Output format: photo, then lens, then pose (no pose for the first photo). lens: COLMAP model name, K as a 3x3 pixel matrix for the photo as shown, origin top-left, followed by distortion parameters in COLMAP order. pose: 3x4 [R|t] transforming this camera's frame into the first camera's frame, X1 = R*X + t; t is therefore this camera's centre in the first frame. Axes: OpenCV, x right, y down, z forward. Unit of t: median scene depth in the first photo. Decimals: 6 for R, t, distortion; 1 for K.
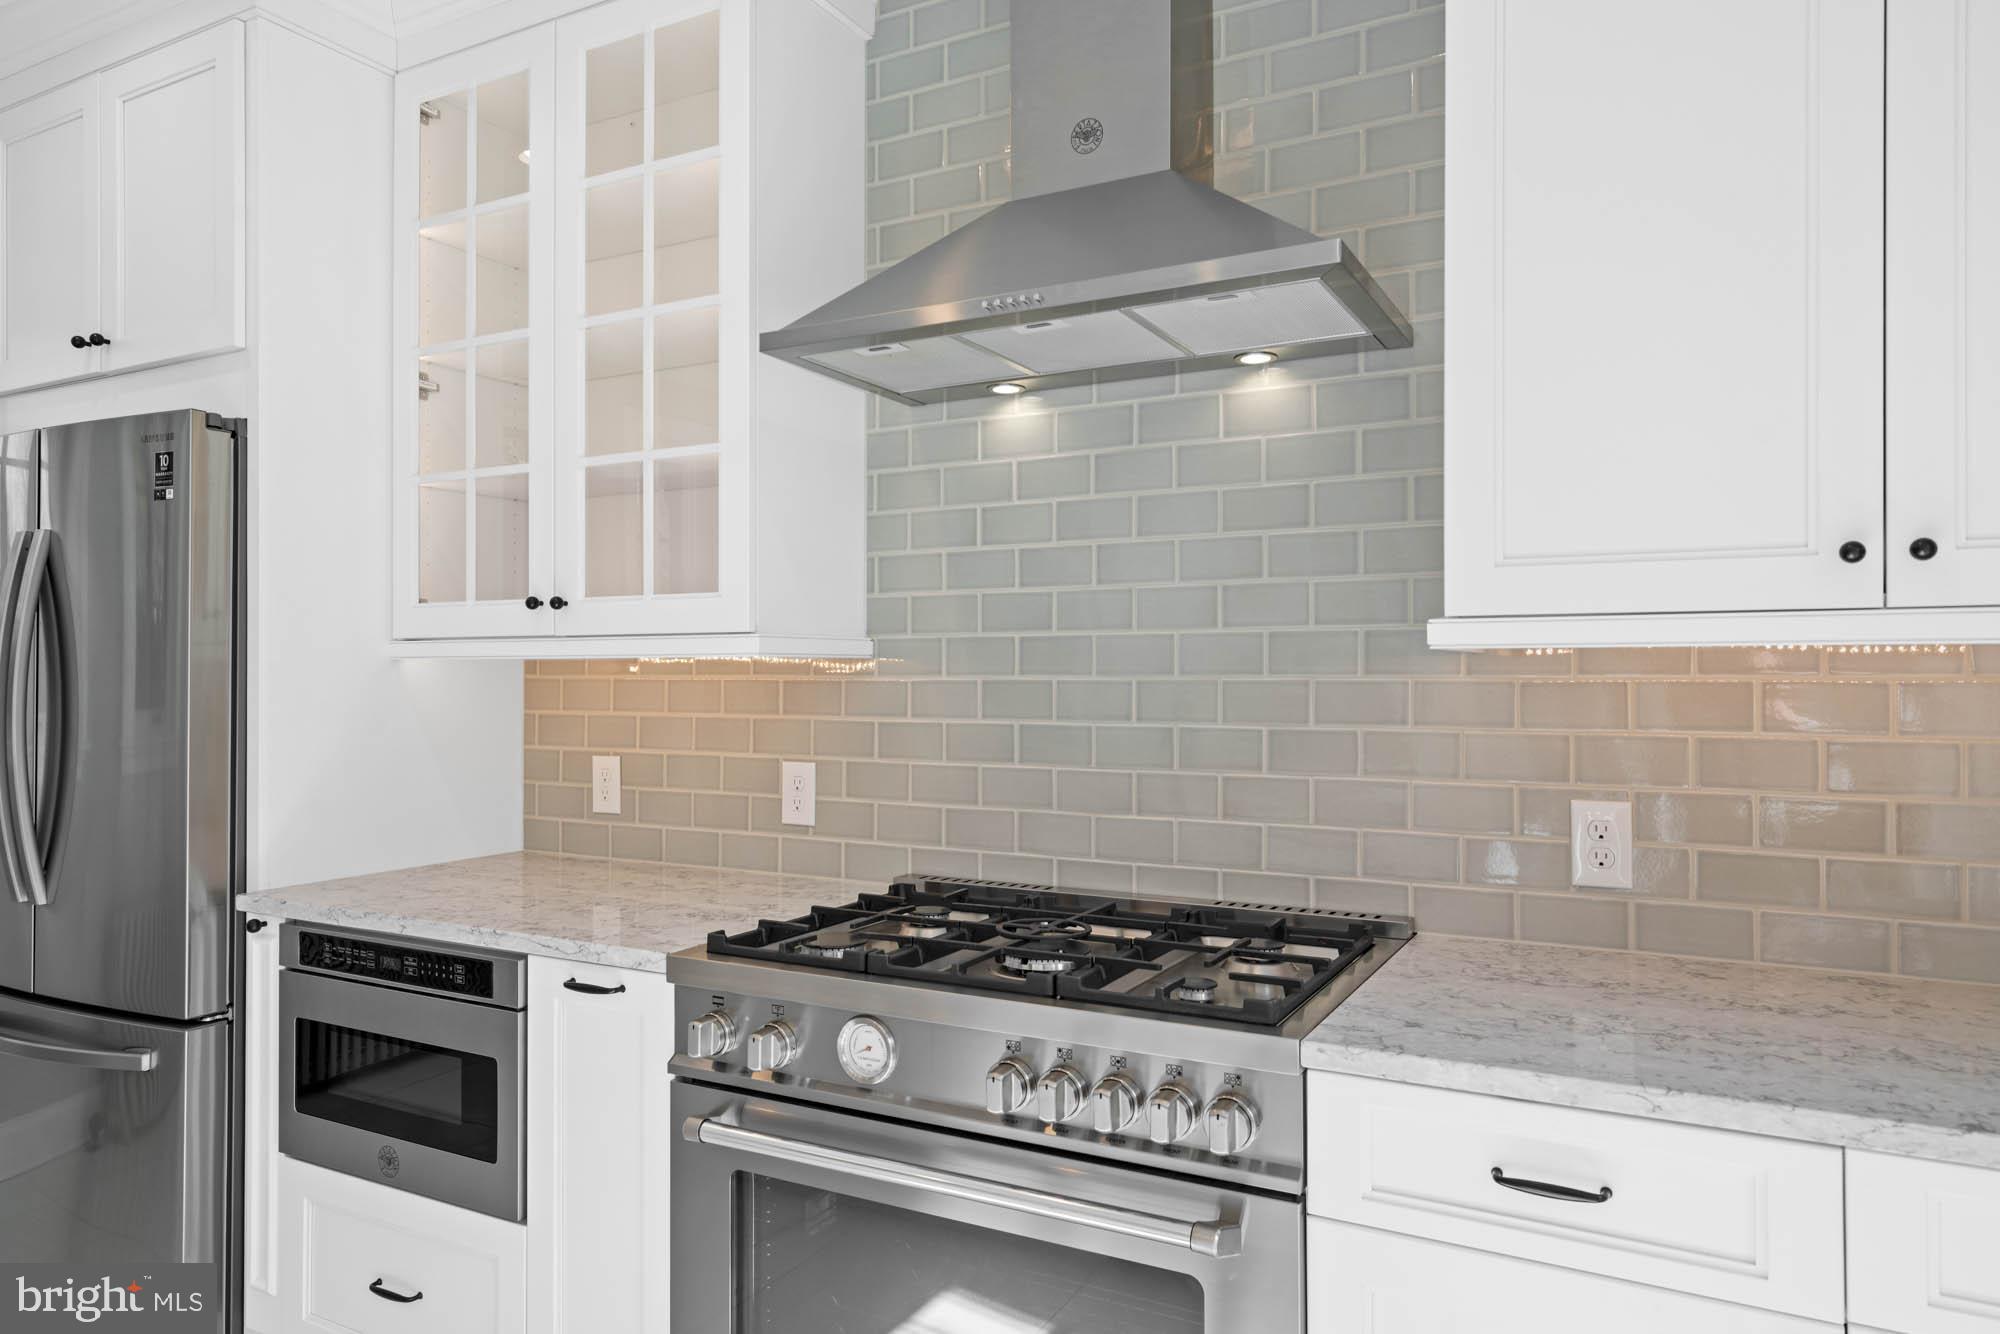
lens RADIAL K [[1269.1, 0, 988.7], [0, 1269.1, 662.1], [0, 0, 1]] dist [-0.001287, -0.001394]
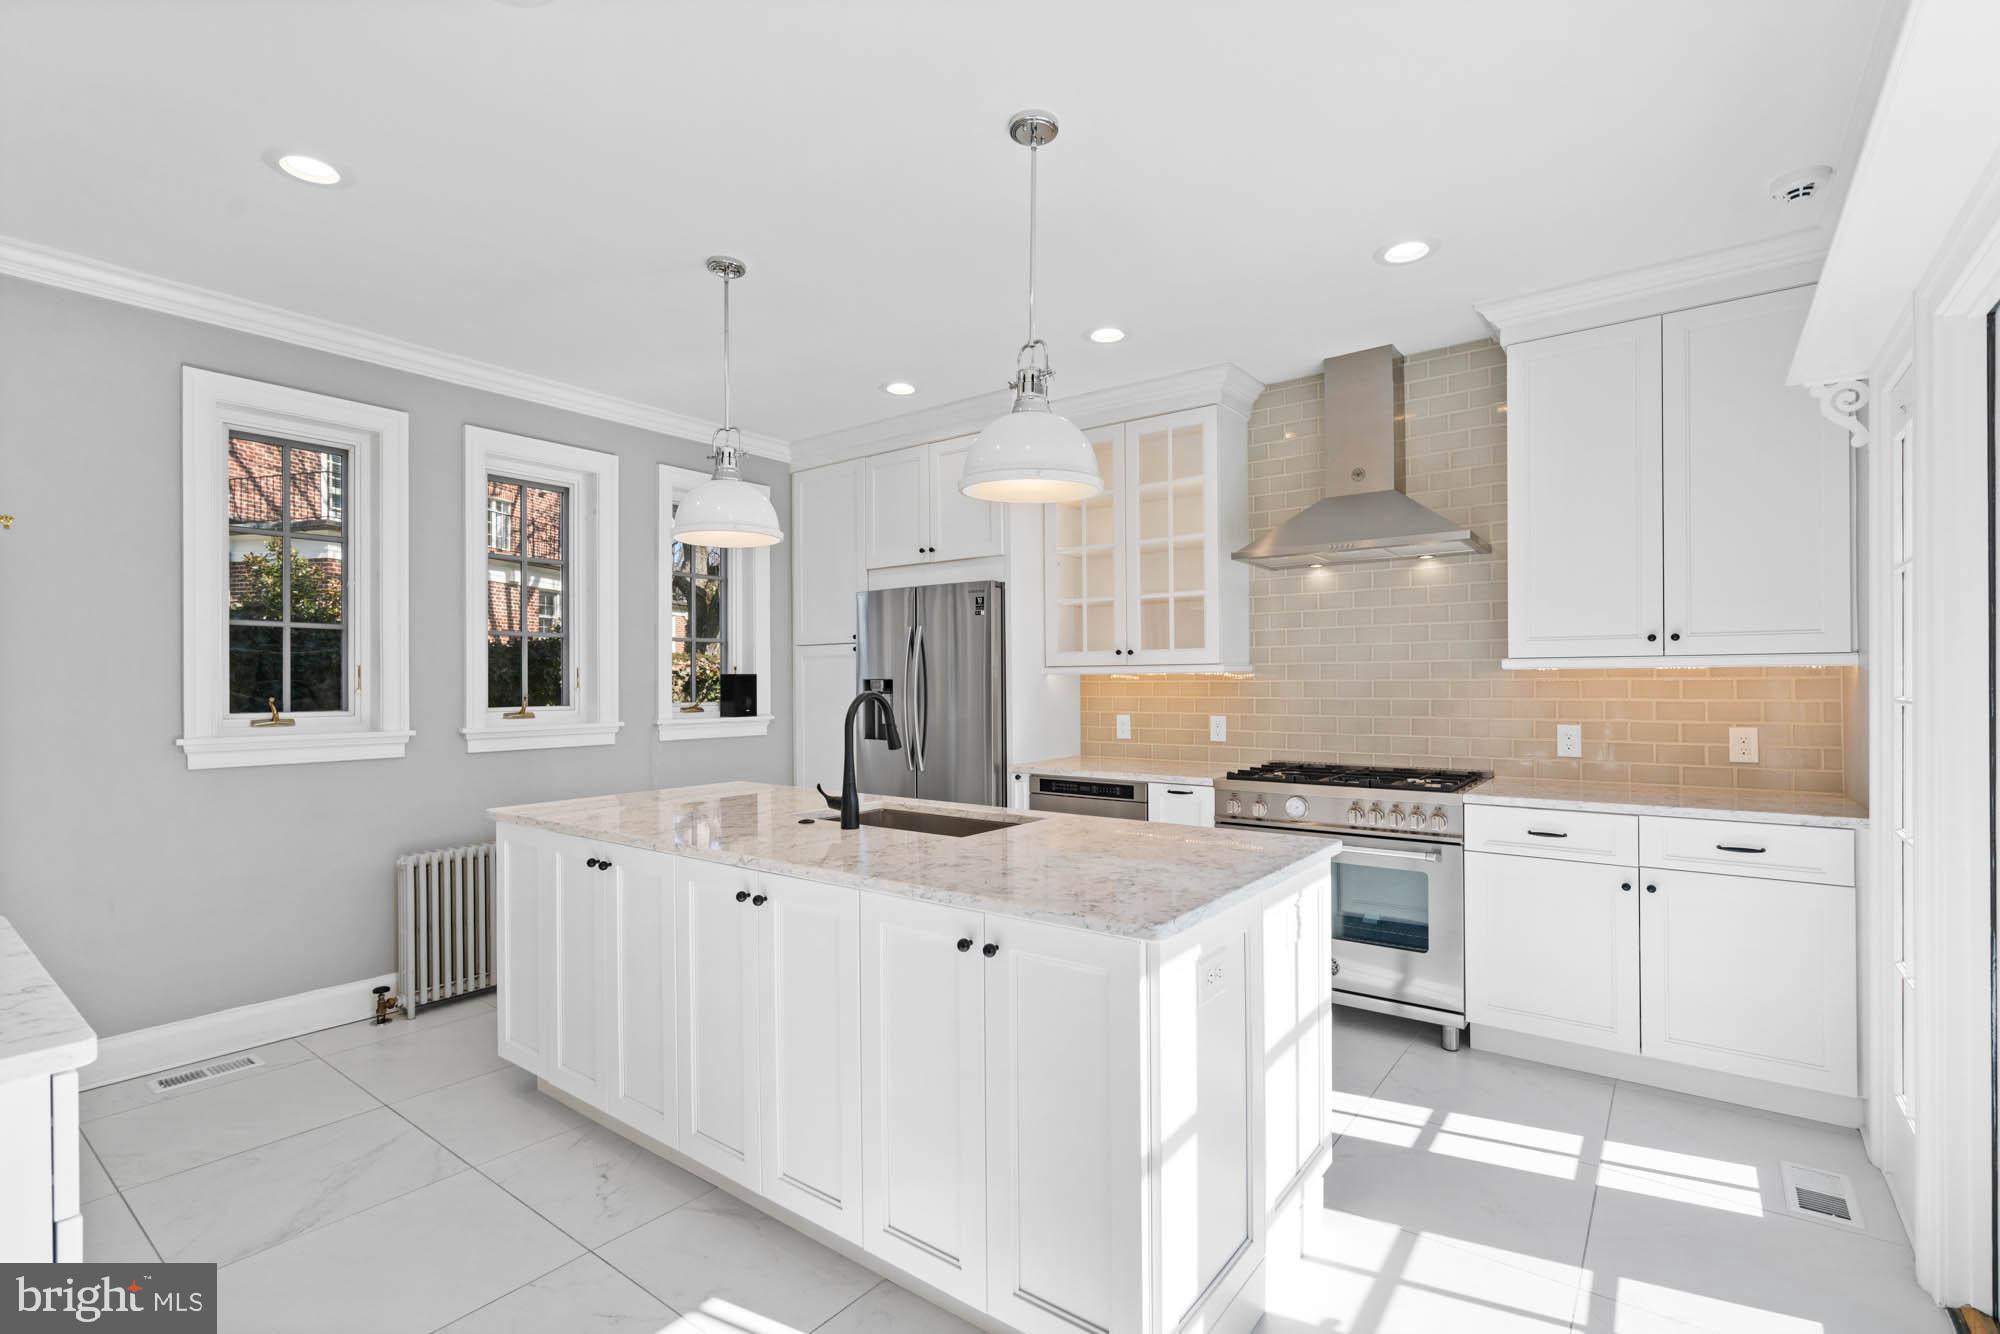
lens RADIAL K [[911.4, 0, 981.1], [0, 911.4, 677.0], [0, 0, 1]] dist [-0.009795, 0.000333]
pose [[0.988355, -0.006903, -0.152008, -0.451735], [0.007812, 0.999955, 0.005383, -0.011886], [0.151964, -0.006508, 0.988365, -1.081152]]
